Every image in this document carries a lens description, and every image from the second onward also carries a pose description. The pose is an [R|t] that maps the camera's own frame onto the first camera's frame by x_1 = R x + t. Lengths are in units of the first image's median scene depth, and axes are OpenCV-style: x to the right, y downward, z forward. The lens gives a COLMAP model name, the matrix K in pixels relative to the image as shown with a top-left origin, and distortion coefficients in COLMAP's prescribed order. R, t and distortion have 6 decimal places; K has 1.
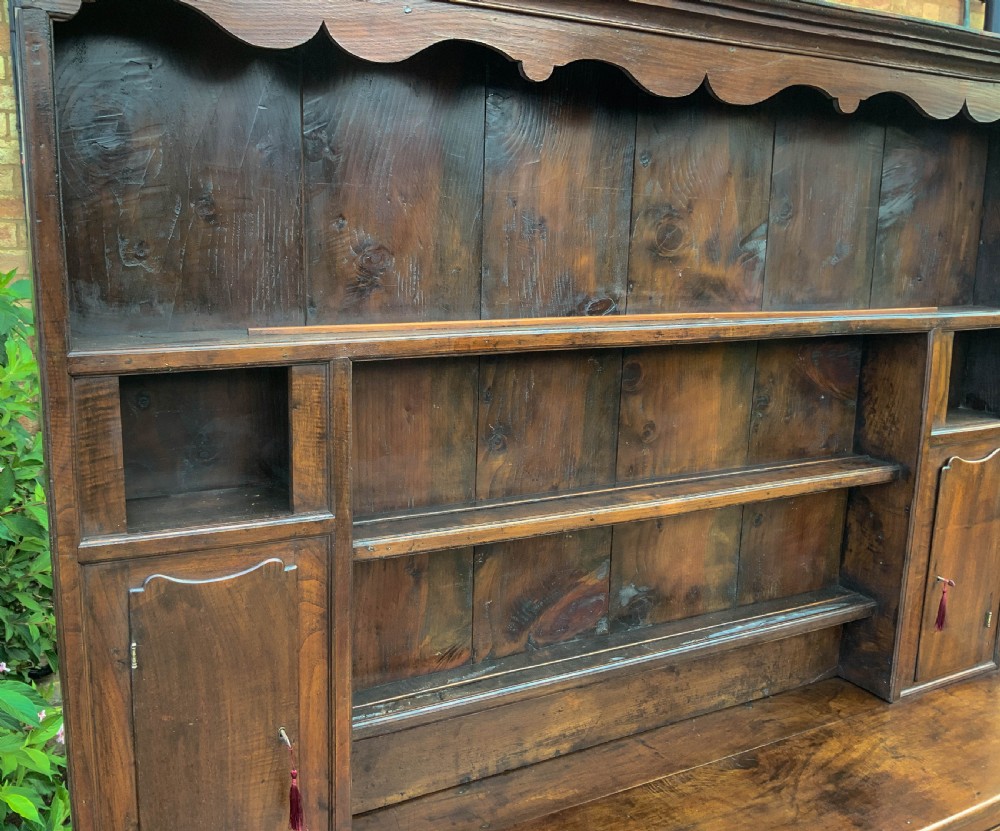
lens RADIAL K [[911.8, 0, 439.5], [0, 911.8, 414.7], [0, 0, 1]] dist [0.112258, -0.226569]
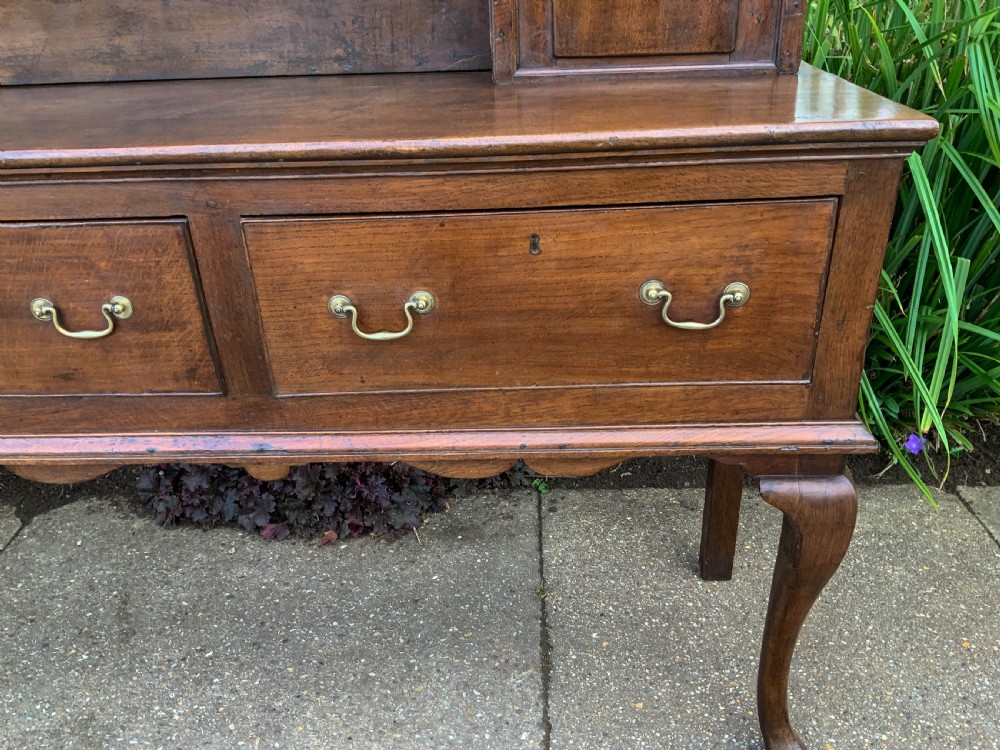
lens RADIAL K [[824.7, 0, 496.9], [0, 824.7, 376.2], [0, 0, 1]] dist [0.116845, -0.241169]
pose [[0.870998, 0.190370, -0.452903, 0.877924], [-0.050575, 0.951719, 0.302776, 0.371715], [0.488676, -0.240812, 0.838573, 0.555571]]
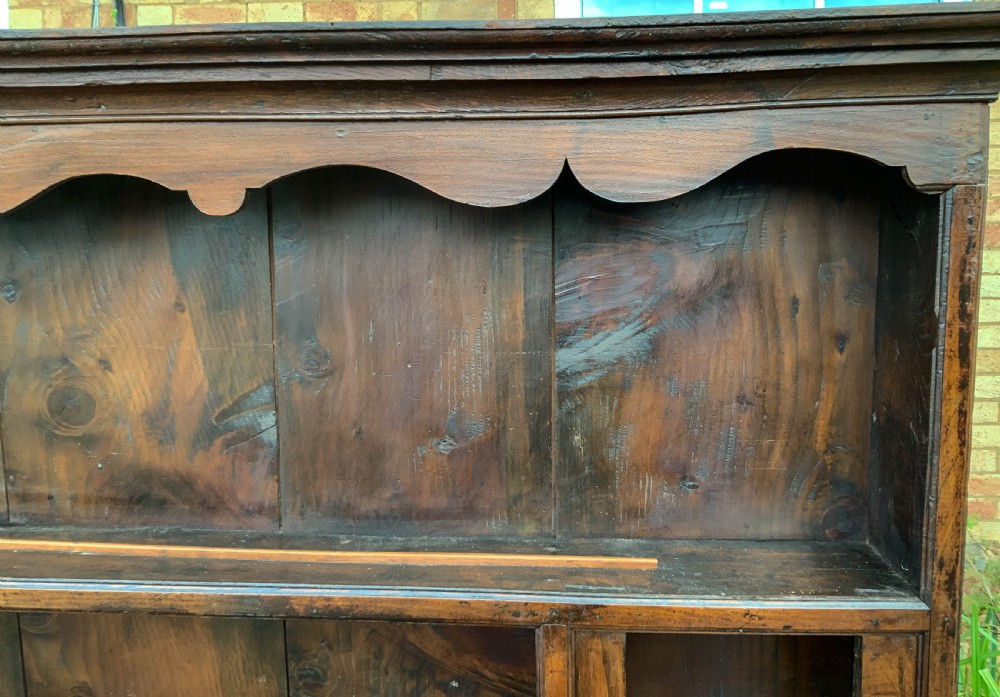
lens RADIAL K [[820.8, 0, 501.0], [0, 820.8, 319.0], [0, 0, 1]] dist [0.075407, -0.147161]
pose [[0.858109, 0.041783, -0.511765, 0.761717], [-0.081534, 0.995126, -0.055467, -0.235843], [0.506953, 0.089323, 0.857333, 0.630710]]
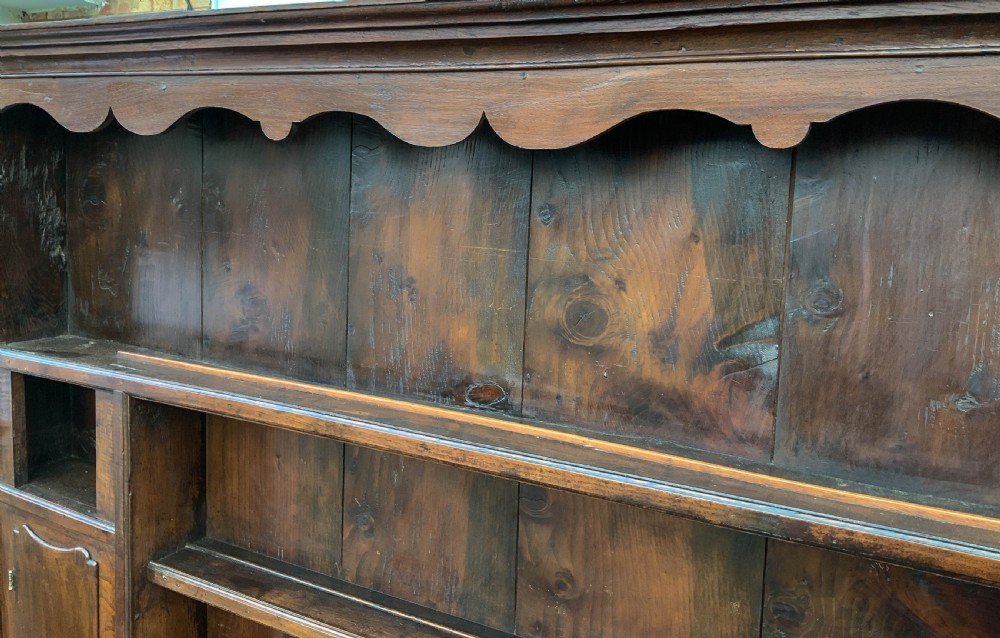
lens RADIAL K [[829.1, 0, 498.3], [0, 829.1, 263.4], [0, 0, 1]] dist [0.092656, -0.178314]
pose [[0.583513, 0.086427, -0.807492, 0.700644], [-0.188186, 0.981647, -0.030920, -0.194996], [0.789999, 0.170001, 0.589068, 0.535349]]
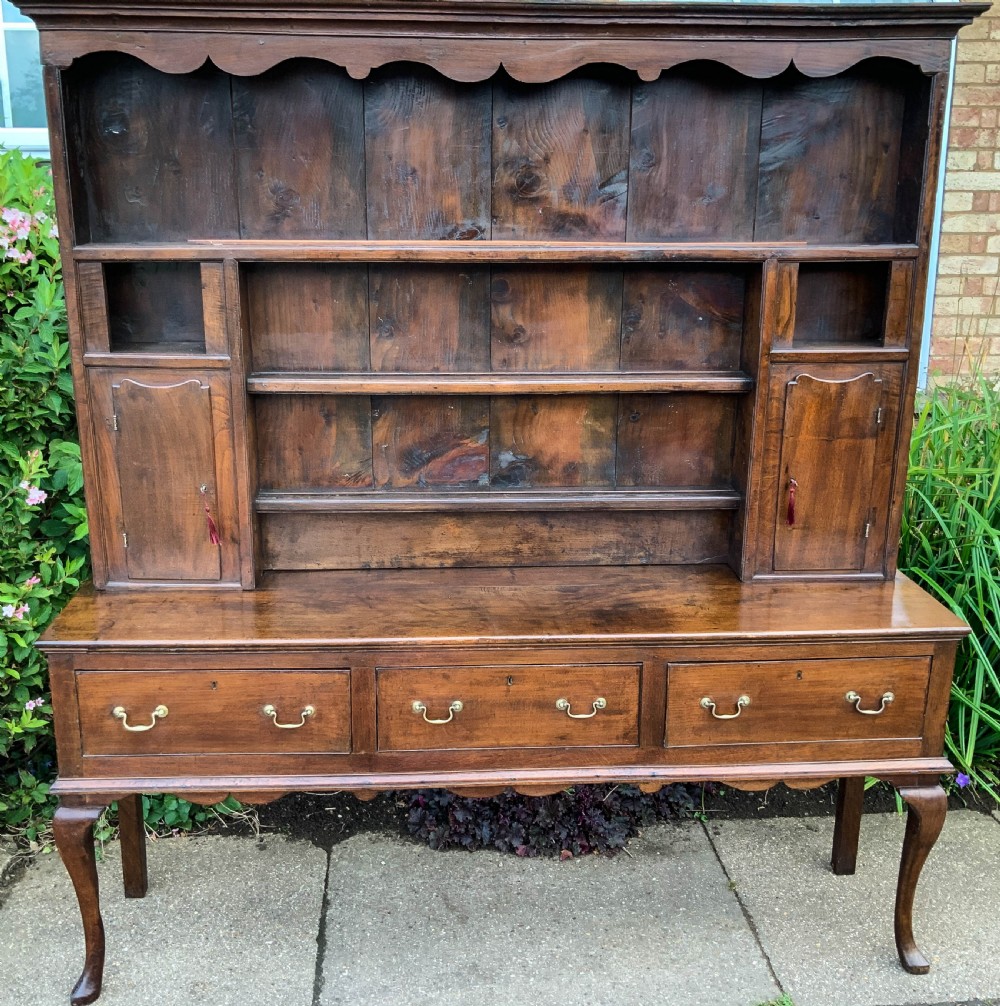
lens RADIAL K [[1125.7, 0, 470.4], [0, 1125.7, 496.6], [0, 0, 1]] dist [0.131138, -0.277337]
pose [[0.913079, 0.103728, -0.394370, 0.828706], [-0.069749, 0.992582, 0.099583, 0.093556], [0.401774, -0.063420, 0.913540, -0.526577]]
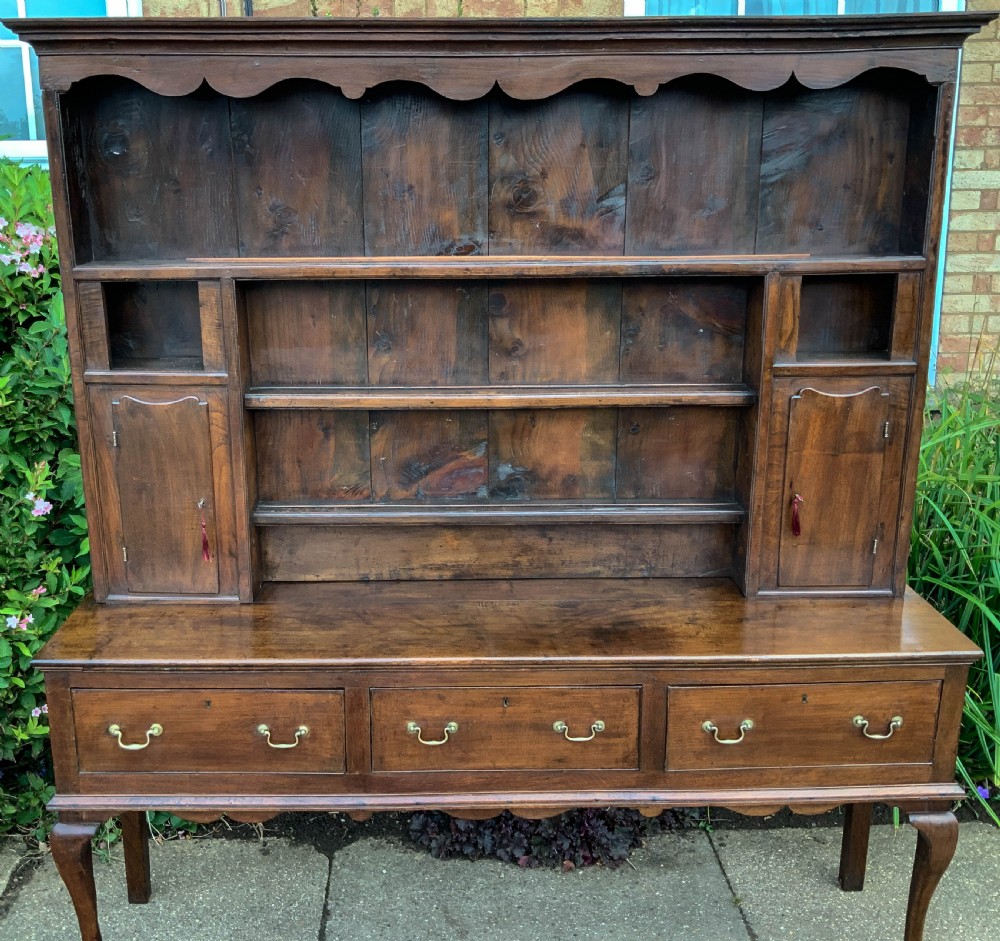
lens RADIAL K [[1074.4, 0, 442.2], [0, 1074.4, 453.7], [0, 0, 1]] dist [0.118064, -0.243604]
pose [[0.894259, 0.097611, -0.436776, 0.820542], [-0.065814, 0.993998, 0.087392, 0.042347], [0.442685, -0.049405, 0.895315, -0.435332]]
